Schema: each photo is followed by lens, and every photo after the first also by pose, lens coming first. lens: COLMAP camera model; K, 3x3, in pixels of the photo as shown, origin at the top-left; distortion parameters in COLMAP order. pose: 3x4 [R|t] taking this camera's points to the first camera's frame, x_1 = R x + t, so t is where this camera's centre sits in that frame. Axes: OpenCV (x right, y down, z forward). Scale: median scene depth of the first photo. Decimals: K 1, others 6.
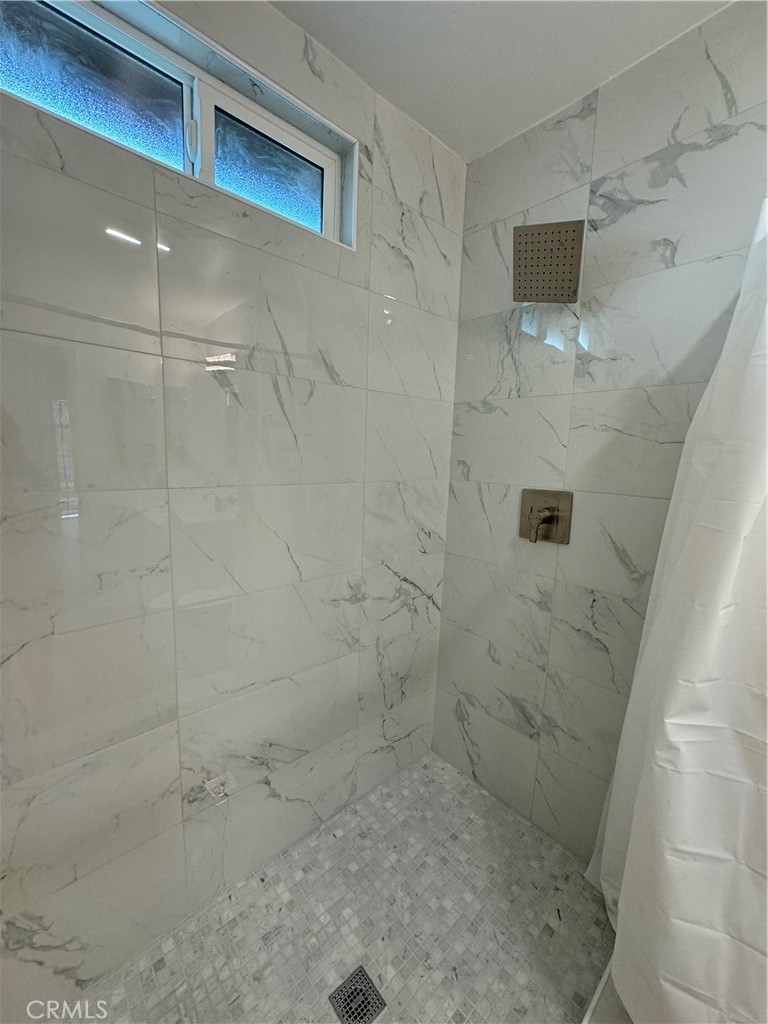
lens RADIAL K [[406.9, 0, 384.7], [0, 406.9, 511.0], [0, 0, 1]] dist [-0.001145, 0.000099]
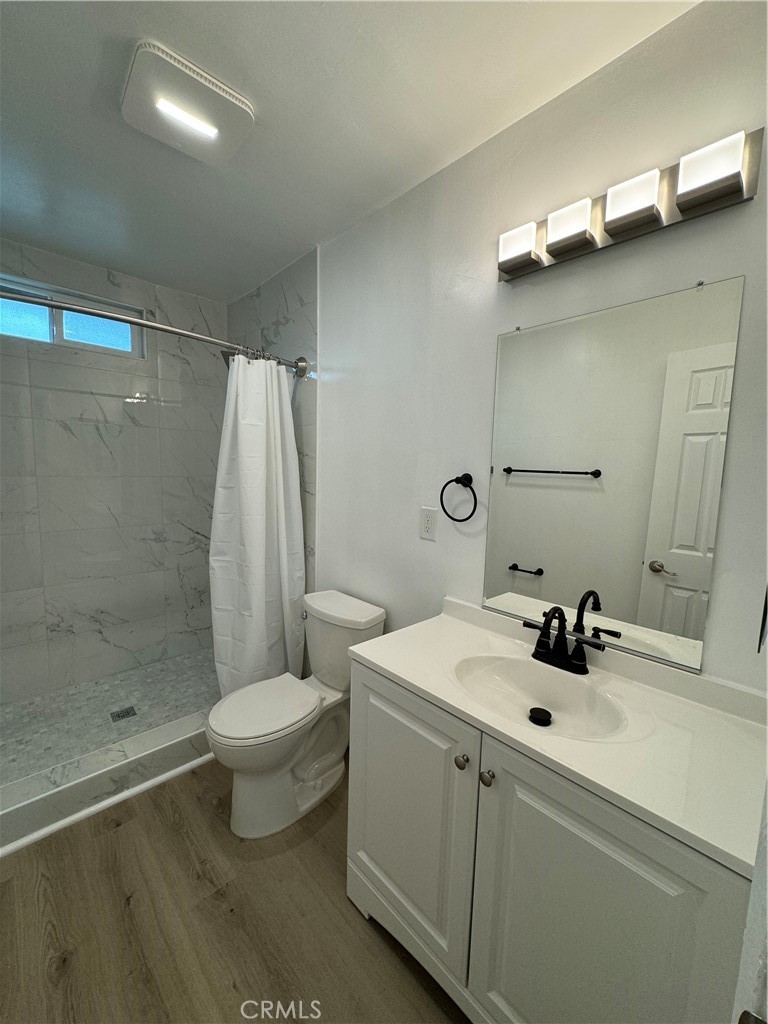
lens RADIAL K [[406.9, 0, 384.7], [0, 406.9, 511.0], [0, 0, 1]] dist [-0.001145, 0.000099]
pose [[0.999584, -0.008990, 0.027402, 1.044587], [0.009940, 0.999348, -0.034719, 0.183667], [-0.027072, 0.034976, 0.999021, -1.010640]]
